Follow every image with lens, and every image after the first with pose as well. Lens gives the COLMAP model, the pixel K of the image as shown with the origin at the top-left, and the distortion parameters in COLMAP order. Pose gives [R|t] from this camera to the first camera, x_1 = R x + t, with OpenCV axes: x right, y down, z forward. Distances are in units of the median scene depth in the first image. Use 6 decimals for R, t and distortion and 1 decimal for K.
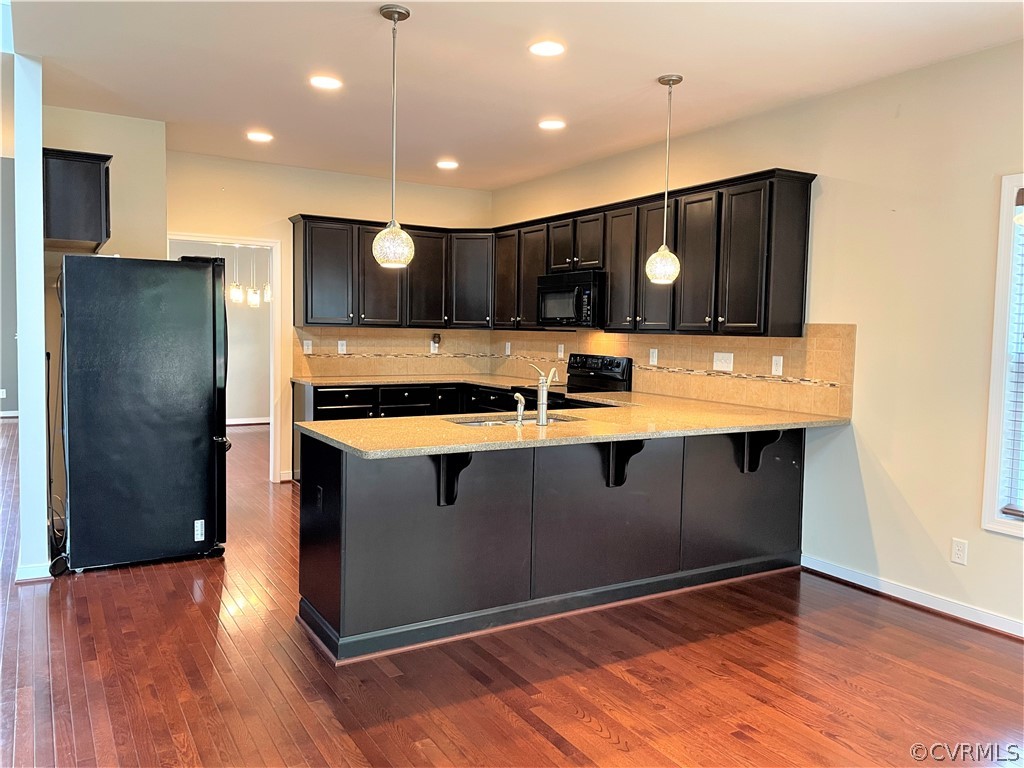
lens RADIAL K [[778.0, 0, 518.7], [0, 778.0, 377.0], [0, 0, 1]] dist [0.081720, -0.106692]
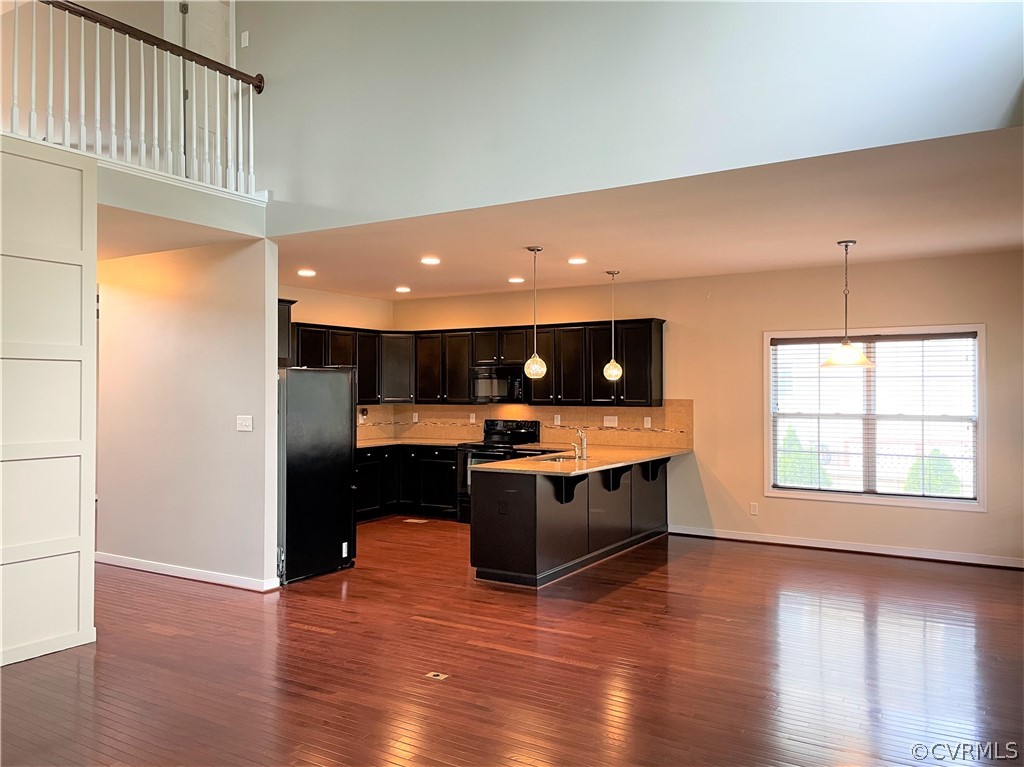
lens RADIAL K [[778.0, 0, 518.7], [0, 778.0, 376.5], [0, 0, 1]] dist [0.081720, -0.106692]
pose [[0.889151, -0.012419, 0.457446, -0.729056], [0.047406, 0.996753, -0.065085, -0.016500], [-0.455152, 0.079556, 0.886852, -0.447933]]
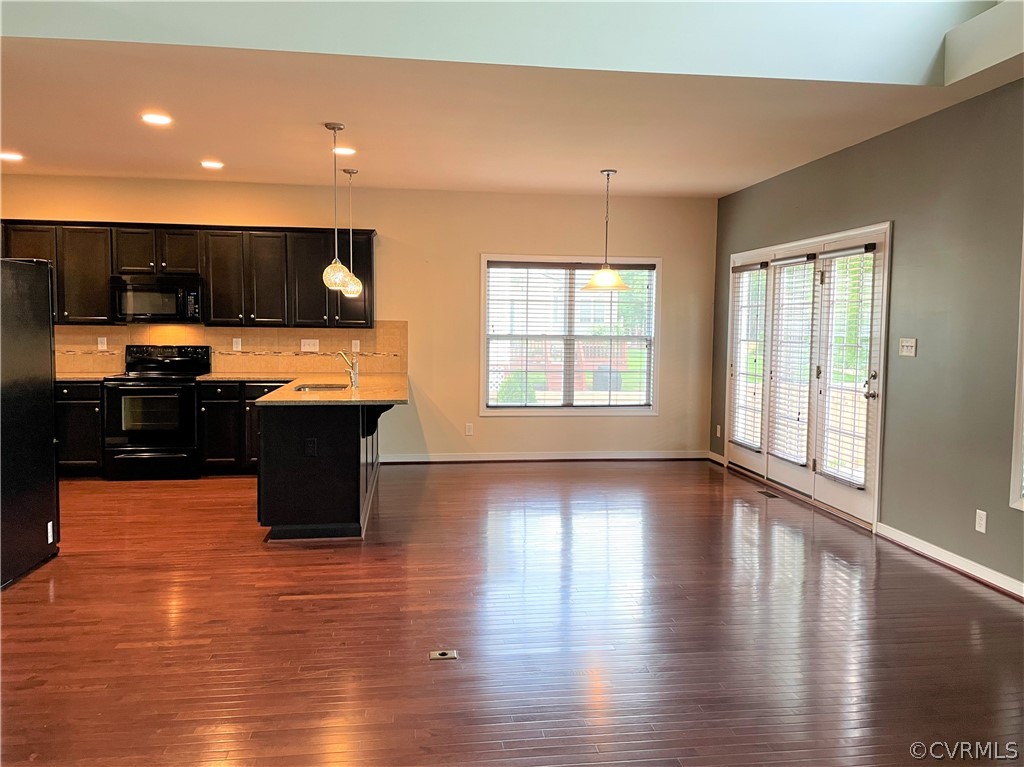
lens RADIAL K [[778.0, 0, 518.7], [0, 778.0, 376.5], [0, 0, 1]] dist [0.081720, -0.106692]
pose [[0.402091, -0.076533, 0.912396, -0.993137], [0.056284, 0.996682, 0.058799, -0.026809], [-0.913868, 0.027710, 0.405064, 0.032823]]
